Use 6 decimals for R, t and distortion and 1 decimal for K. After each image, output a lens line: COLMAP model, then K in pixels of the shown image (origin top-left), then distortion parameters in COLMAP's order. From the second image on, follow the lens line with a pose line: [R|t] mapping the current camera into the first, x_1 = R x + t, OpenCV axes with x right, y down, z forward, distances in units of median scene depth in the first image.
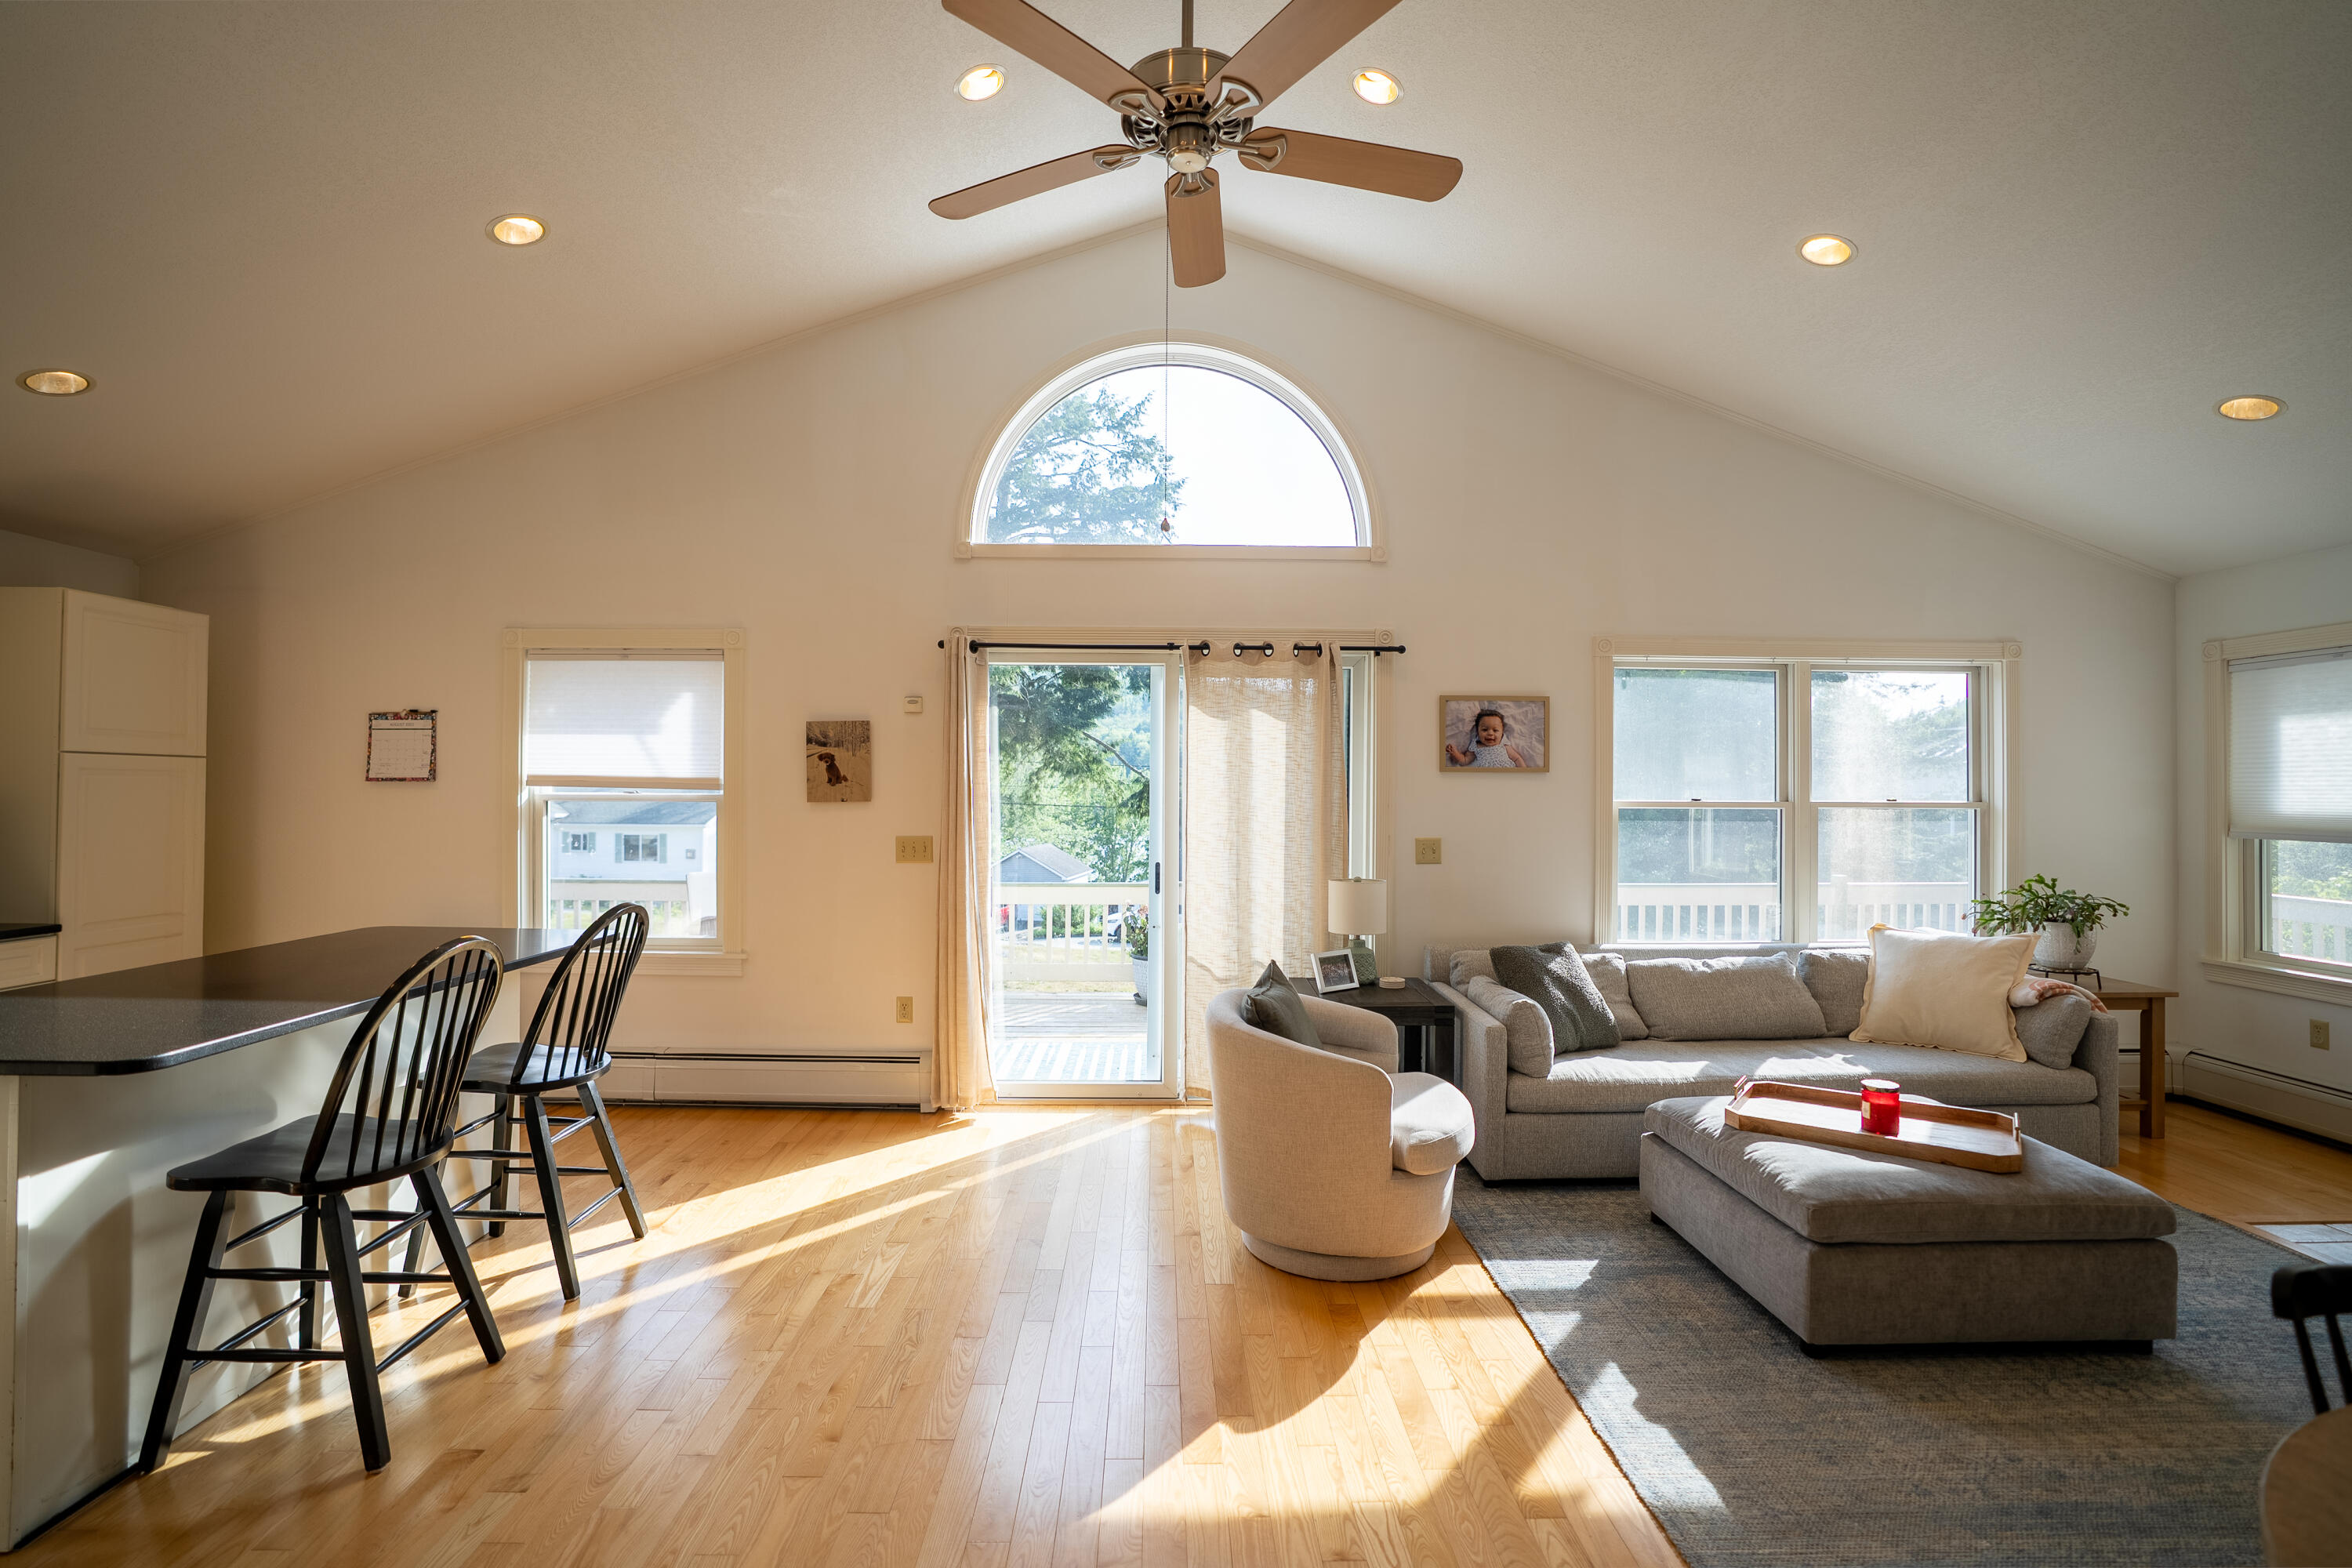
lens RADIAL K [[1052.3, 0, 1190.0], [0, 1052.3, 788.7], [0, 0, 1]] dist [-0.016897, 0.003779]
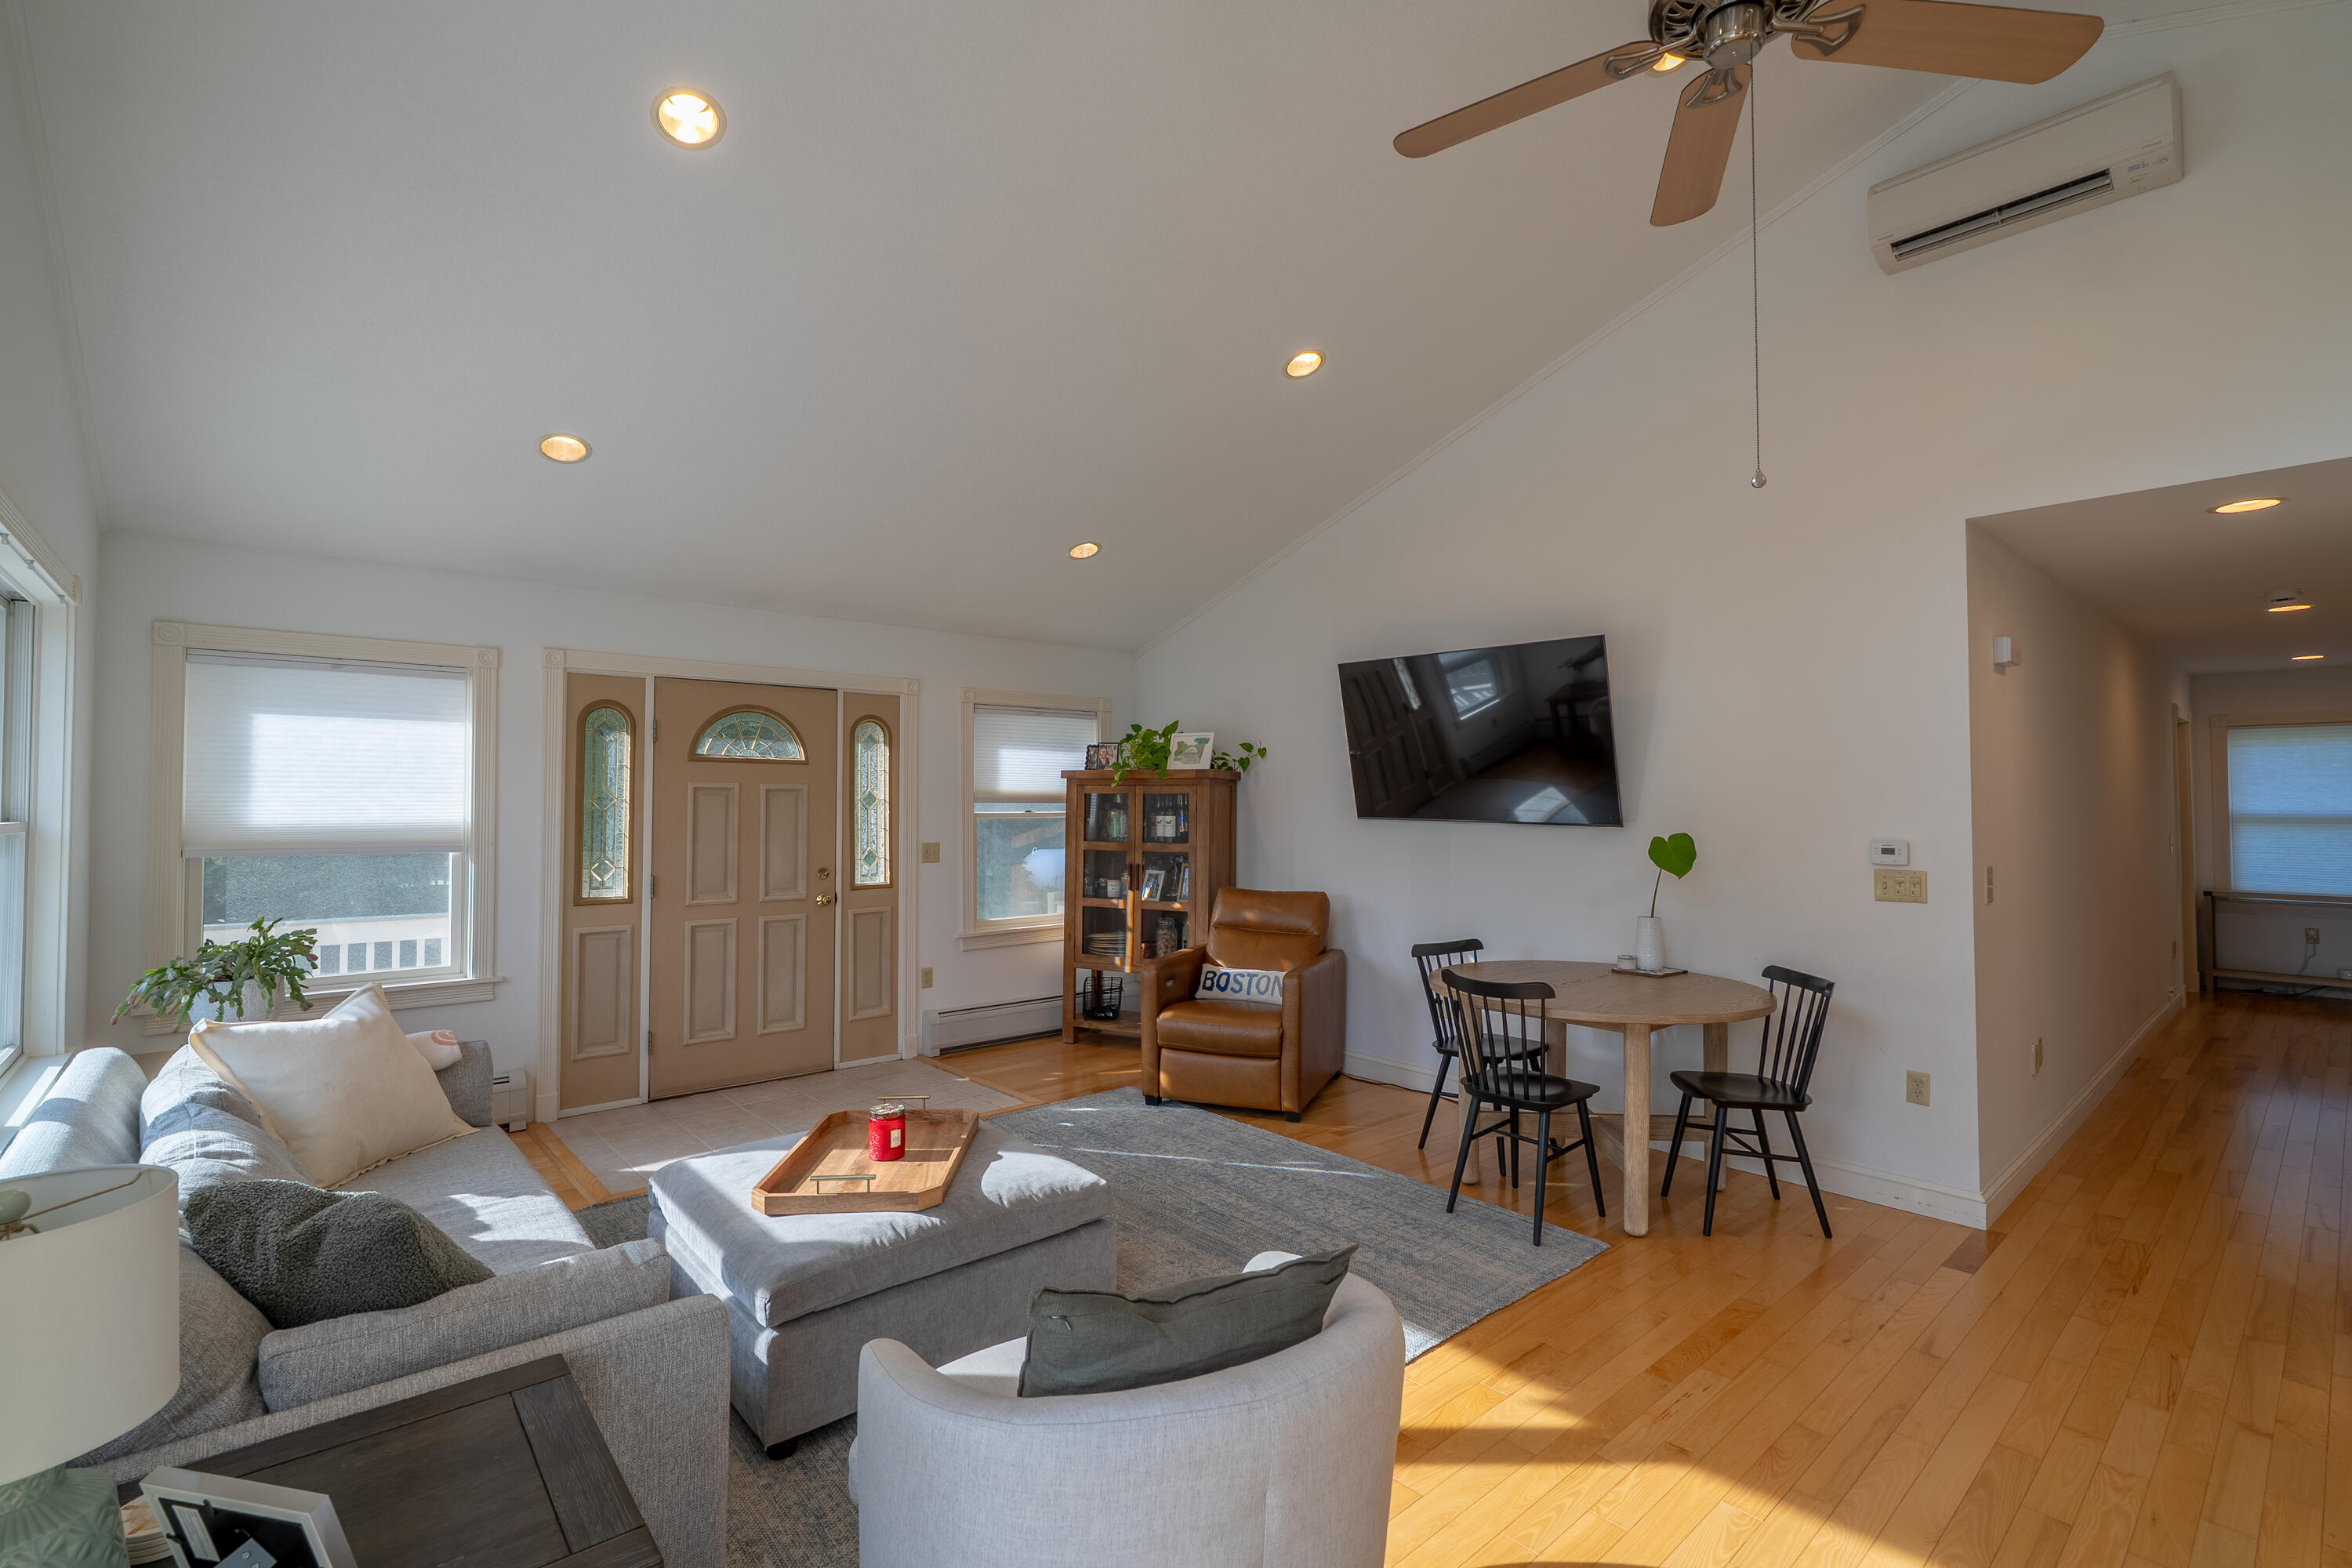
lens RADIAL K [[1052.3, 0, 1186.7], [0, 1052.3, 780.5], [0, 0, 1]] dist [-0.016897, 0.003779]
pose [[-0.625538, 0.019048, 0.779961, -0.150220], [0.000296, 0.999708, -0.024177, 0.006497], [-0.780194, -0.014893, -0.625360, 0.902629]]
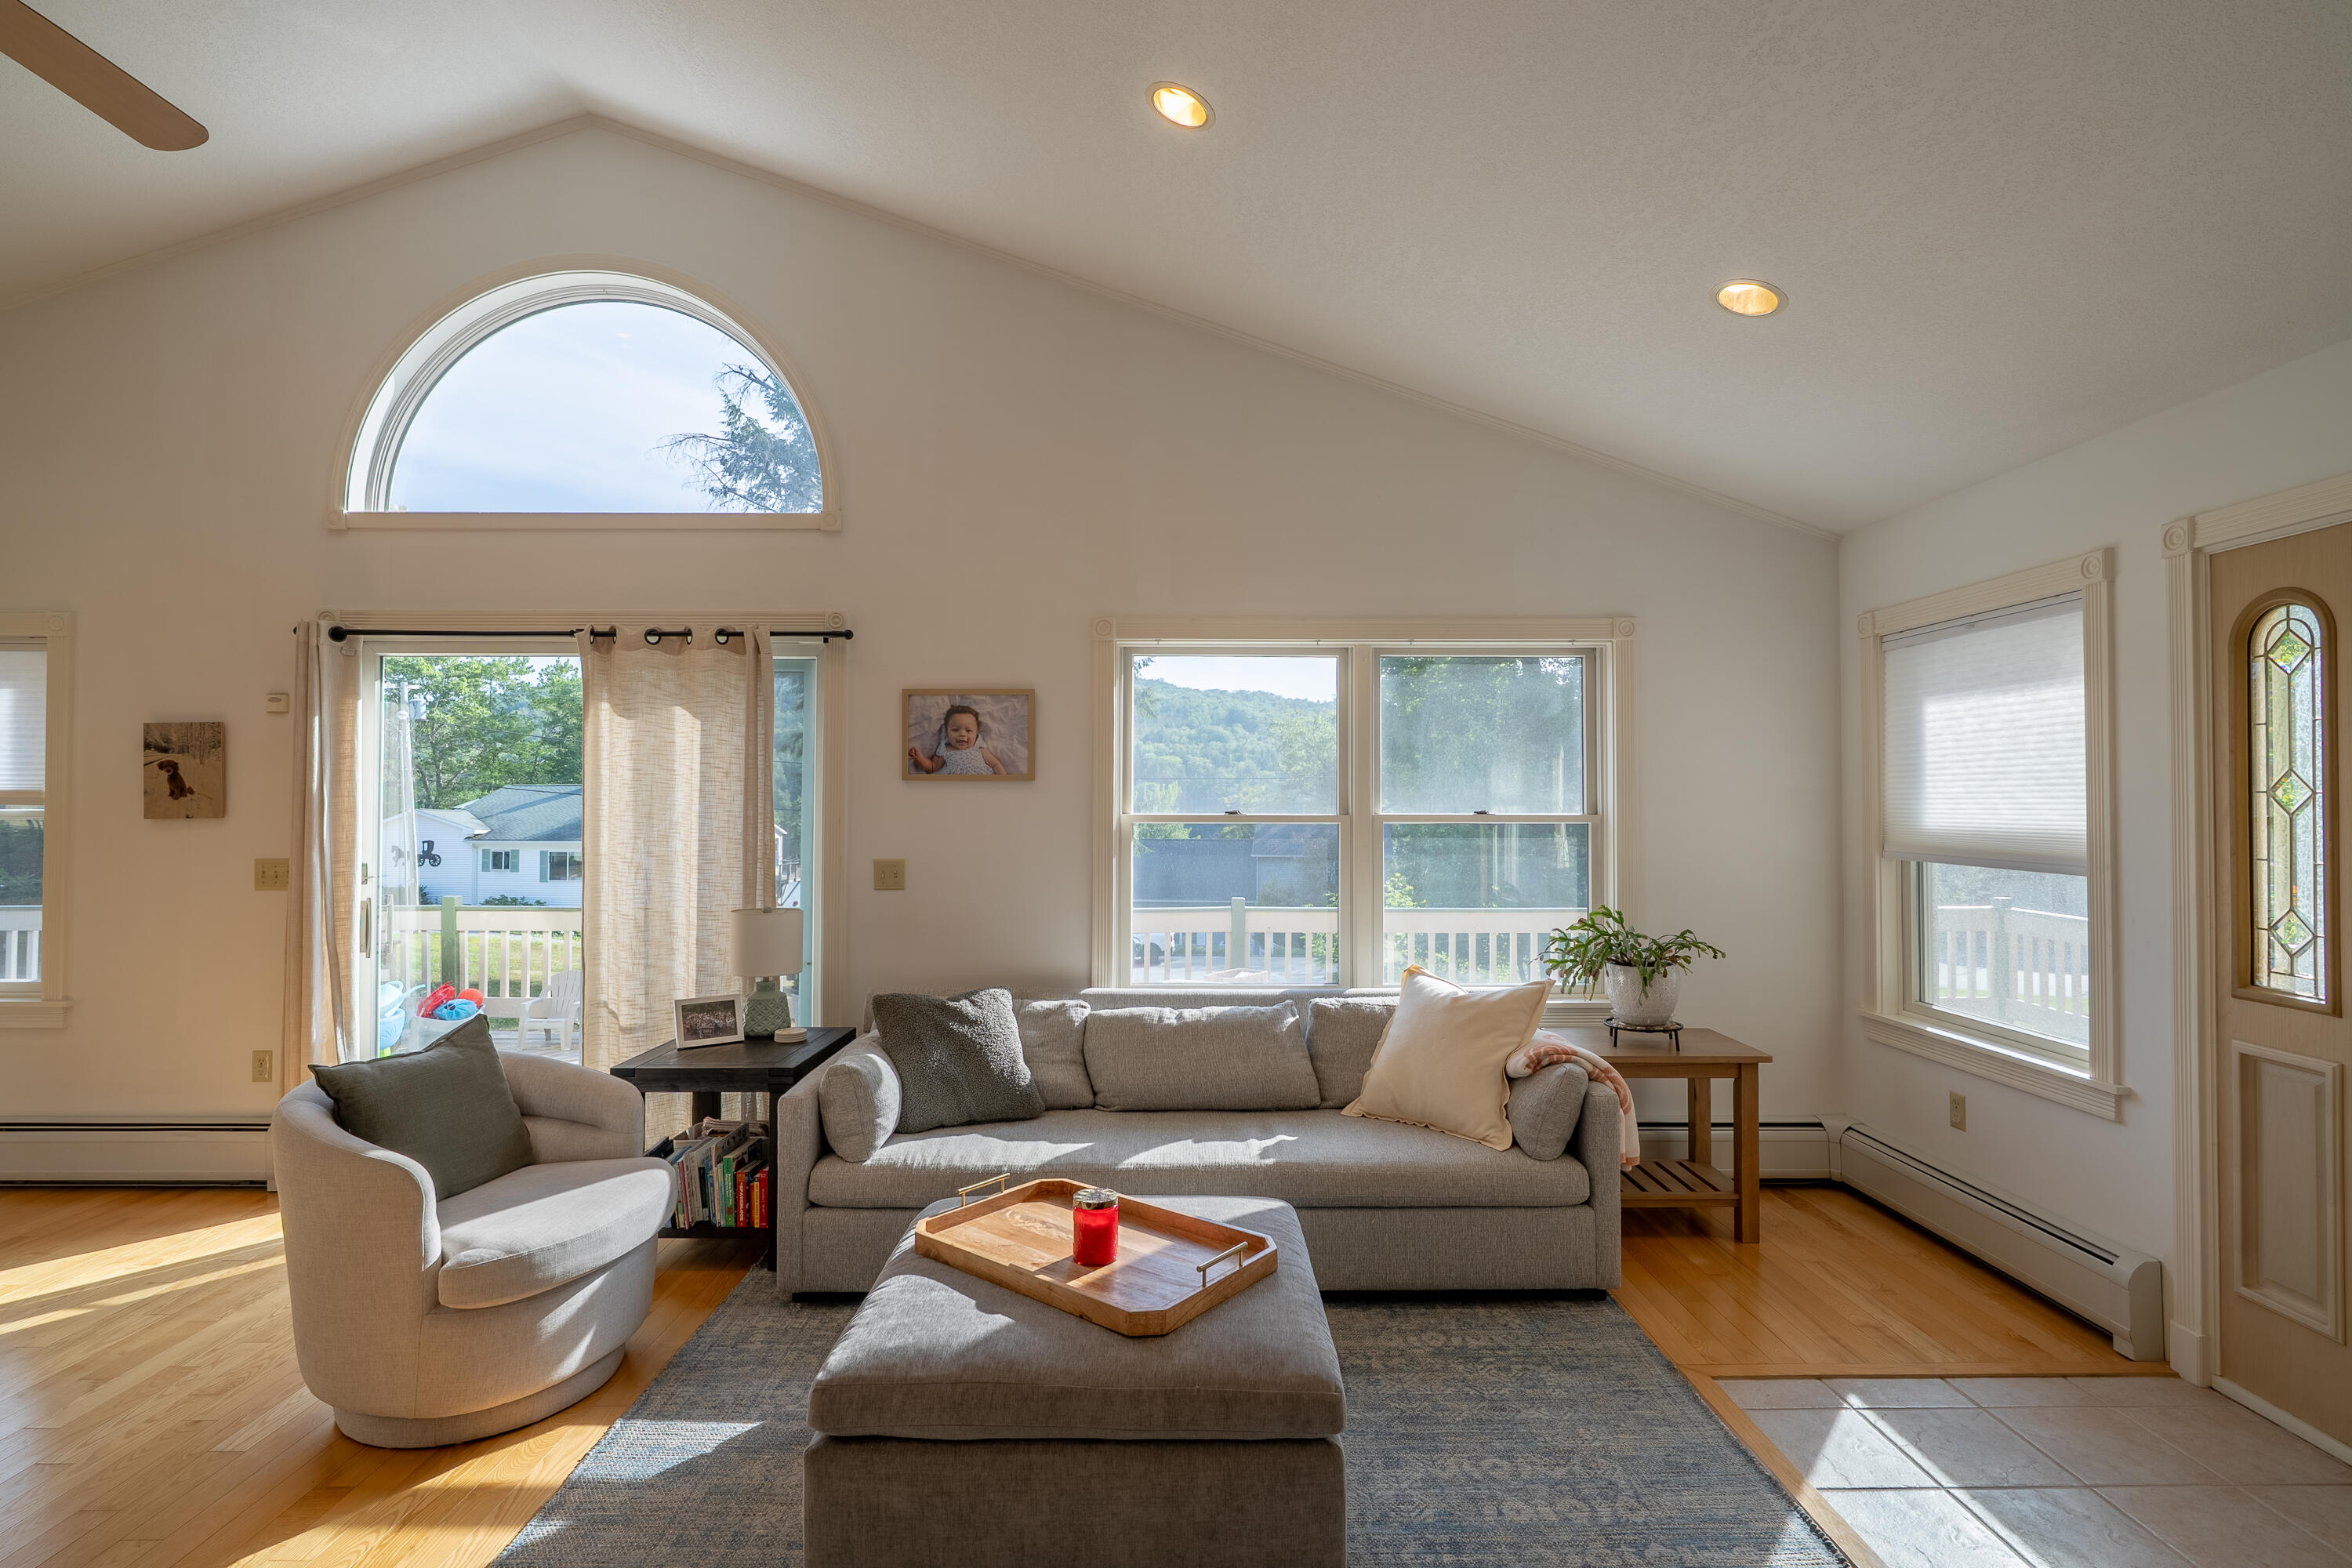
lens RADIAL K [[1080.2, 0, 1175.9], [0, 1080.2, 788.1], [0, 0, 1]] dist [0.016156, 0.002016]
pose [[0.999222, -0.003535, -0.039278, 0.498881], [0.002982, 0.999896, -0.014126, 0.003034], [0.039323, 0.013998, 0.999128, 0.151197]]
